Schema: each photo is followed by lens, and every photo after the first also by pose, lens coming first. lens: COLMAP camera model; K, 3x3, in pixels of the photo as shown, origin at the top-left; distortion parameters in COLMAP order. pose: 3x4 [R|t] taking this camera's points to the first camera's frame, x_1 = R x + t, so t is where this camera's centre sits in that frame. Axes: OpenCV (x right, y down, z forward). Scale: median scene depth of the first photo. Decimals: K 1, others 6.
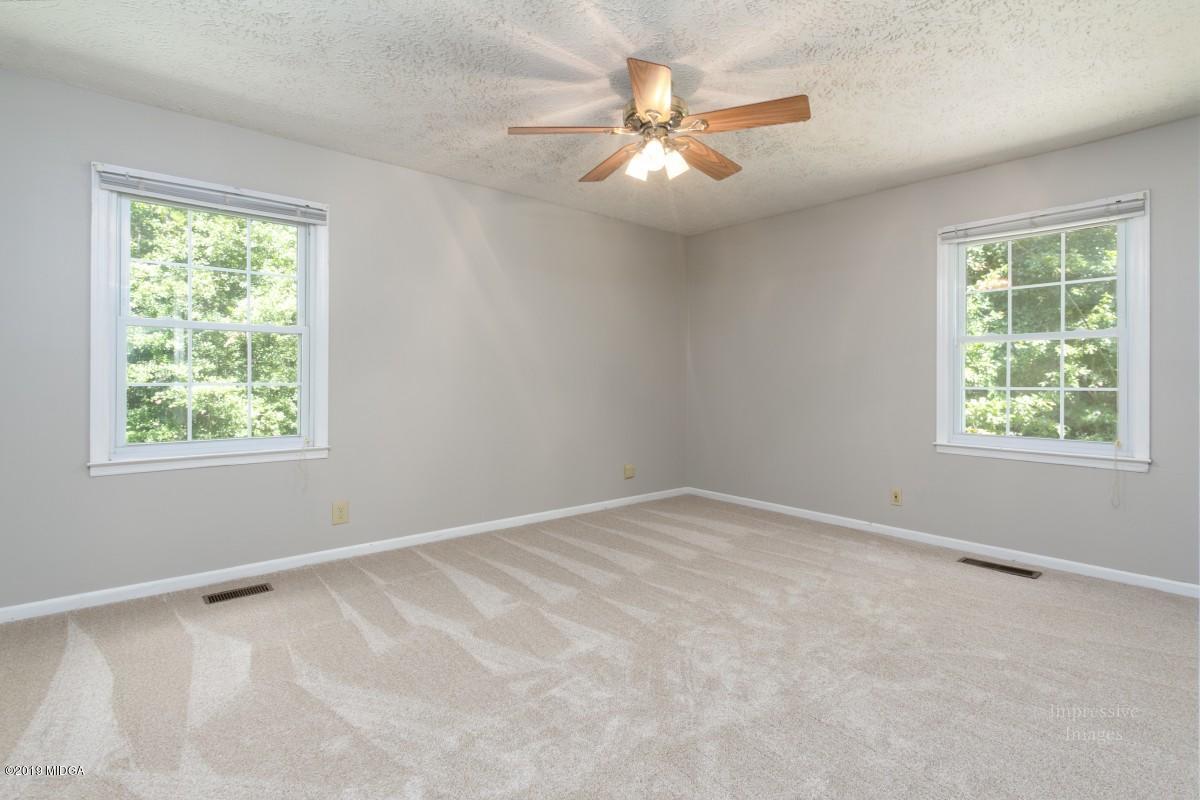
lens RADIAL K [[561.7, 0, 604.2], [0, 561.7, 373.3], [0, 0, 1]] dist [-0.001013, -0.000001]
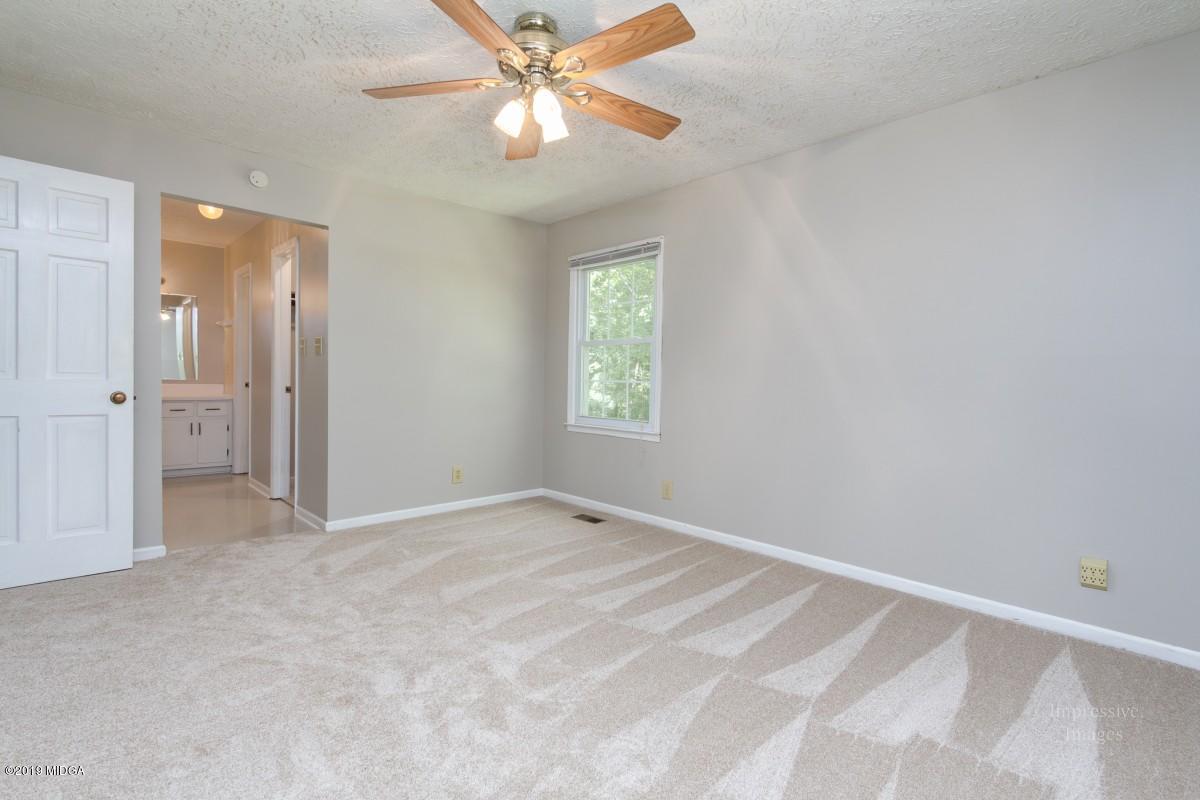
lens RADIAL K [[556.4, 0, 601.7], [0, 556.4, 388.1], [0, 0, 1]] dist [-0.000044, 0.000007]
pose [[0.077449, 0.016088, -0.996867, 0.790810], [-0.012003, 0.999812, 0.015203, 0.016888], [0.996924, 0.010788, 0.077627, 0.868619]]
